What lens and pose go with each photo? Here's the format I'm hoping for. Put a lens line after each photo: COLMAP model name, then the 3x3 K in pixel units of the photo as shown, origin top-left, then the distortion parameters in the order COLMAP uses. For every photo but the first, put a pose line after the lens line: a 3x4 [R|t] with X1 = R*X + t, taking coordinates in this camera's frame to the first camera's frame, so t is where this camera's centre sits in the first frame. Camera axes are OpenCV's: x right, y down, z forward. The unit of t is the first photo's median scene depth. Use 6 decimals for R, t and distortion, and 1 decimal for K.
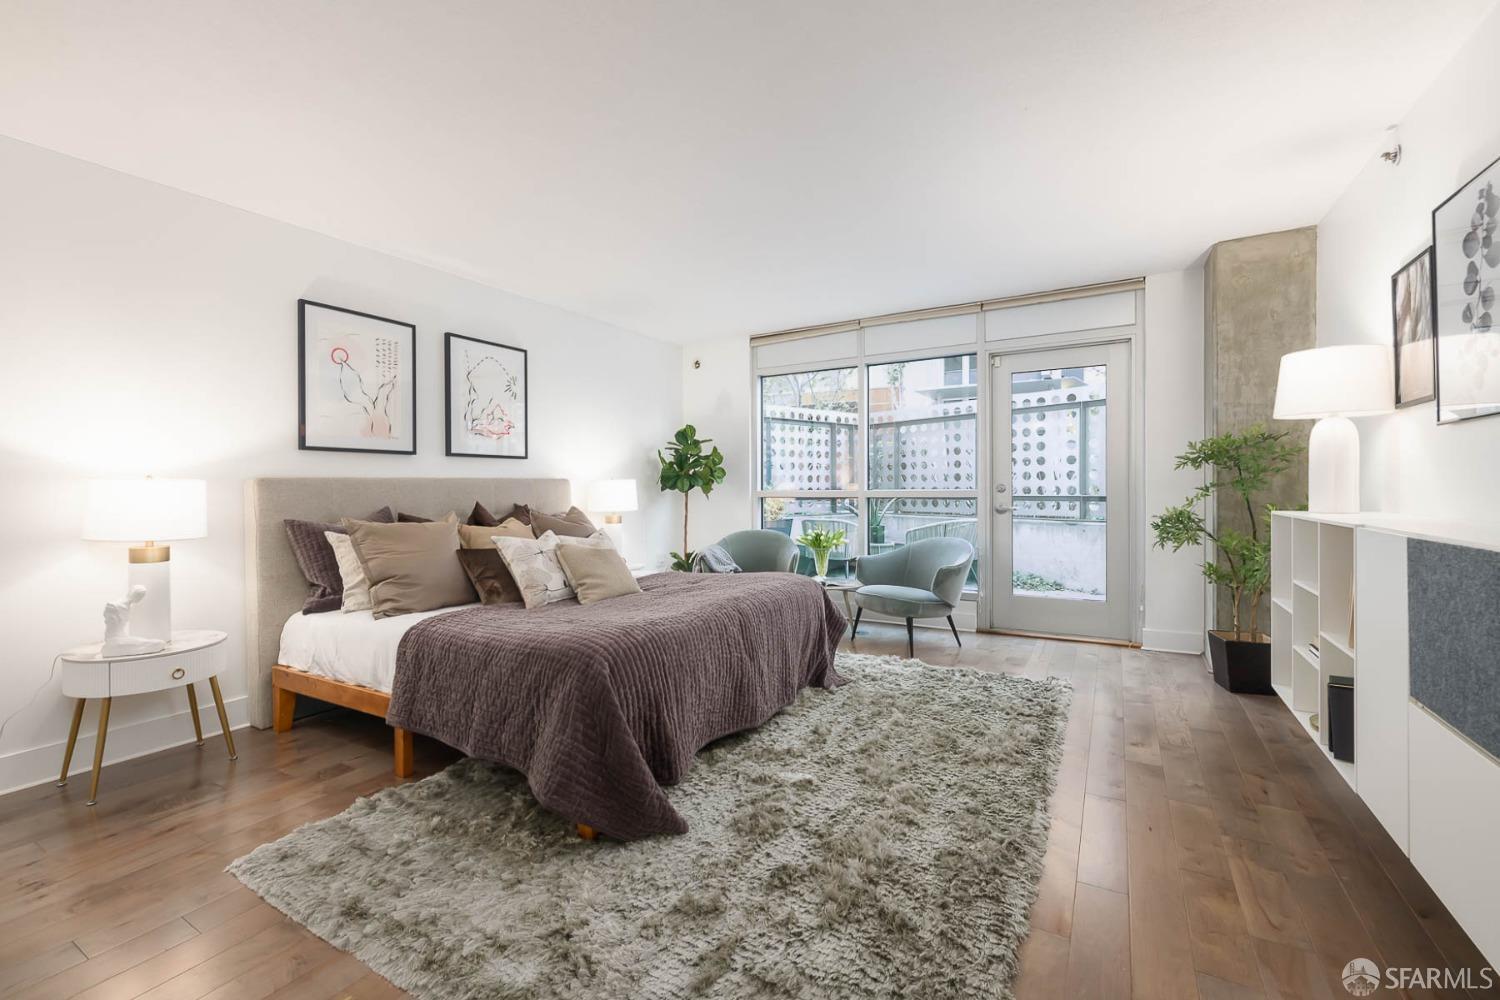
lens RADIAL K [[642.9, 0, 750.0], [0, 642.9, 500.0], [0, 0, 1]] dist [-0.017708, -0.000350]
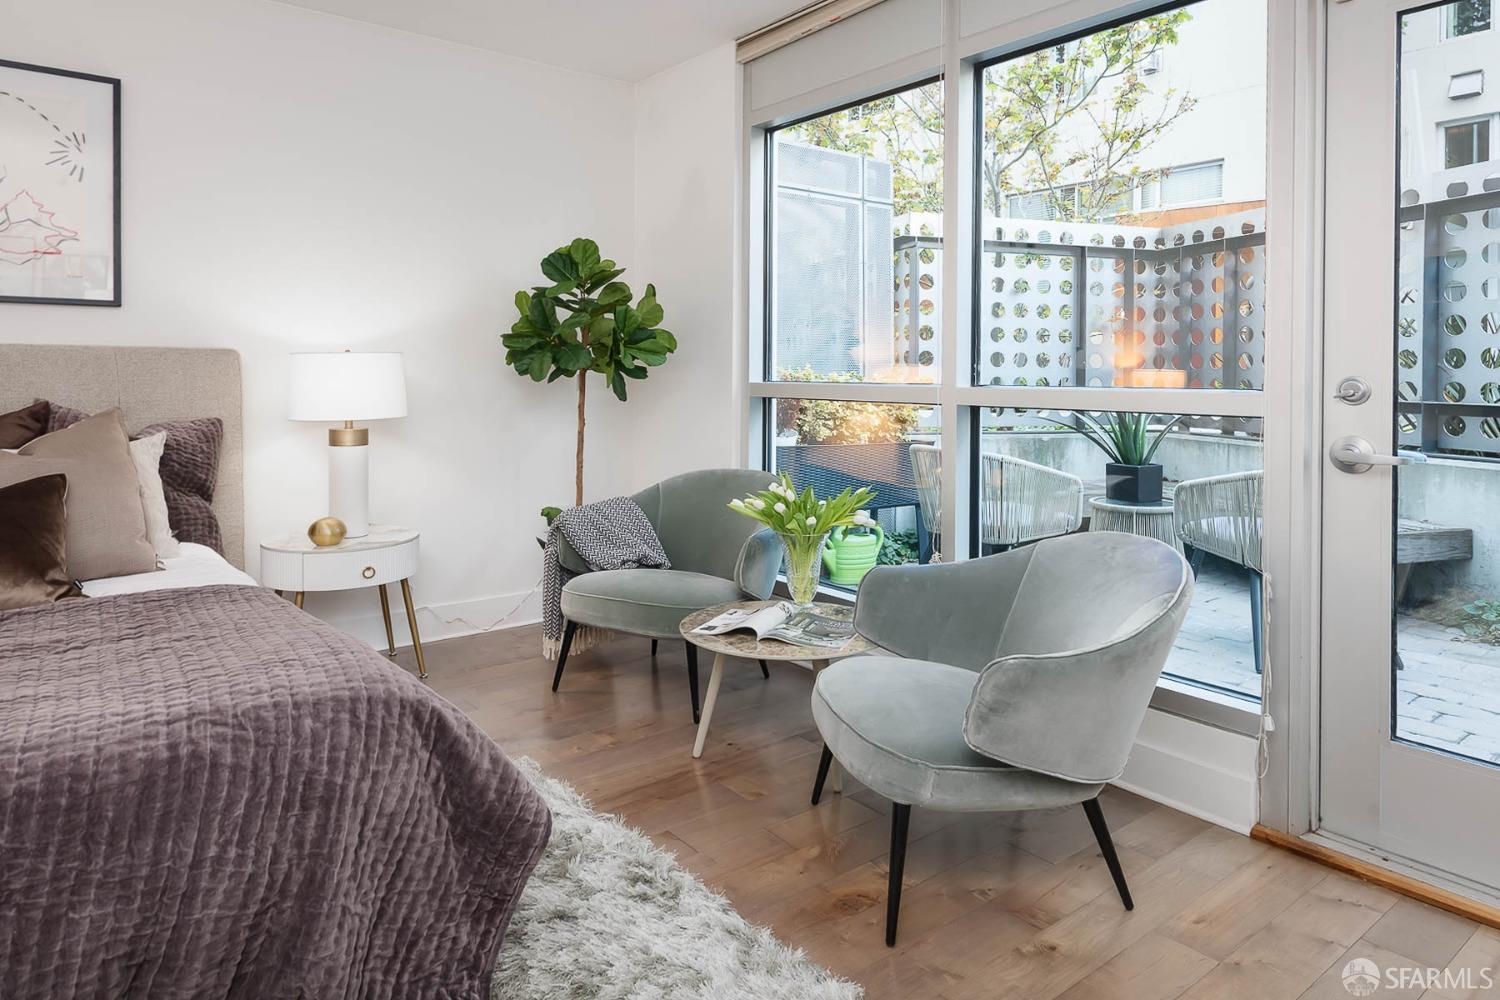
lens RADIAL K [[854.8, 0, 746.8], [0, 854.8, 393.2], [0, 0, 1]] dist [-0.000622, -0.000080]
pose [[0.911799, 0.026417, -0.409785, 0.312296], [-0.024143, 0.999651, 0.010723, -0.015640], [0.409926, 0.000116, 0.912119, 0.545817]]
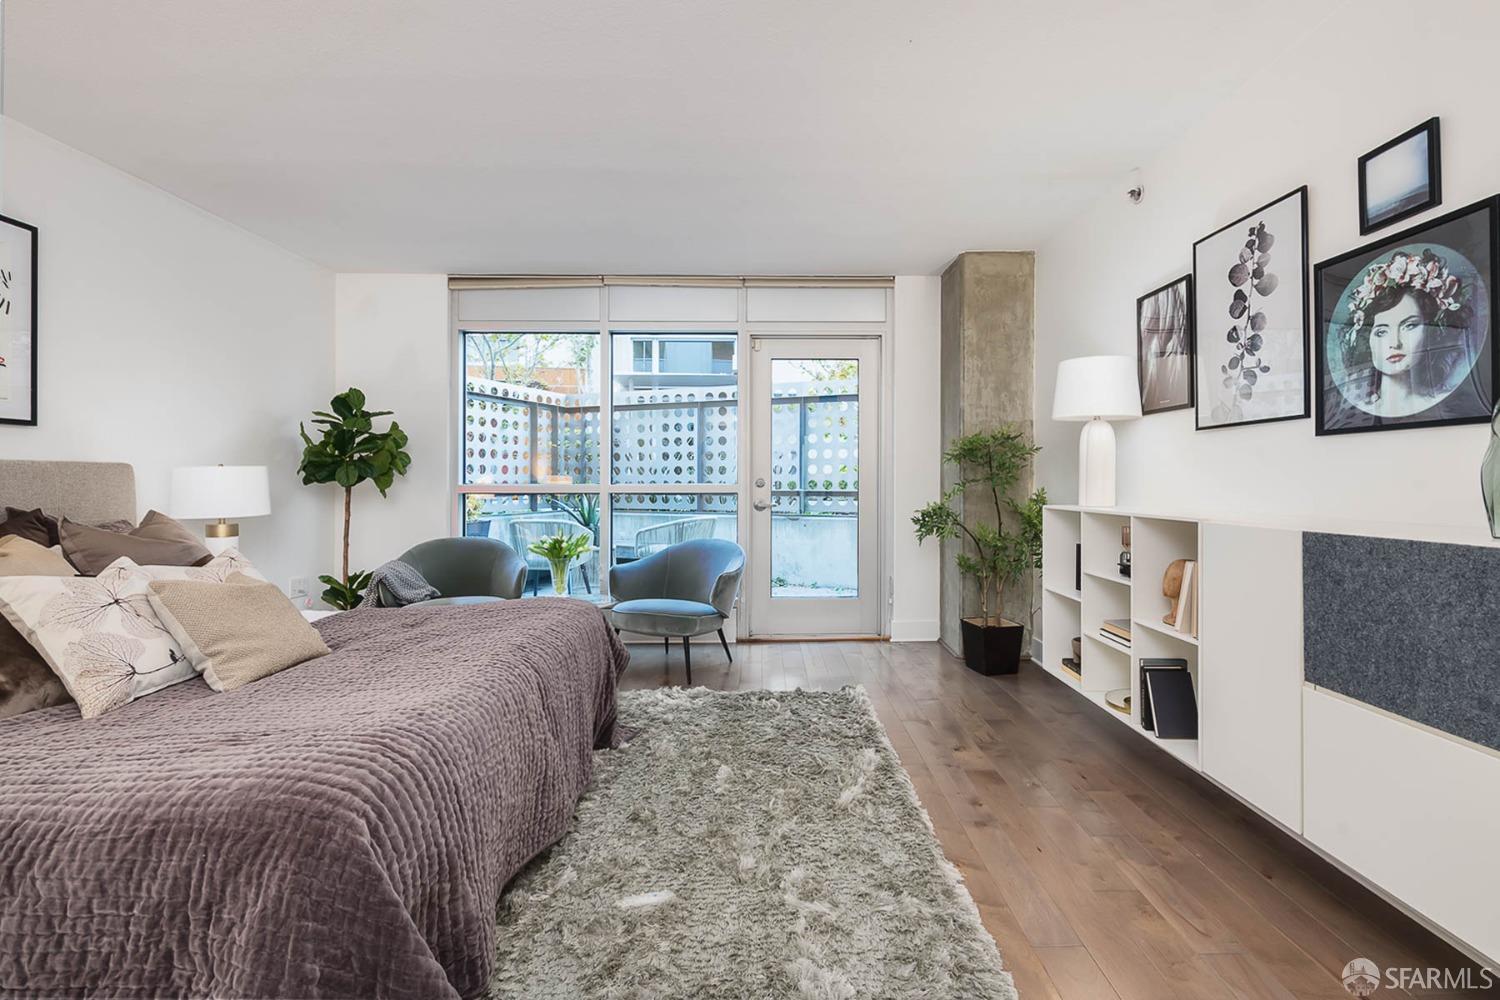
lens RADIAL K [[684.7, 0, 791.7], [0, 684.7, 490.3], [0, 0, 1]] dist [0.001214, -0.006227]
pose [[0.851041, -0.000831, 0.525098, -0.091635], [0.004236, 0.999977, -0.005283, -0.002398], [-0.525082, 0.006720, 0.851025, 0.148215]]
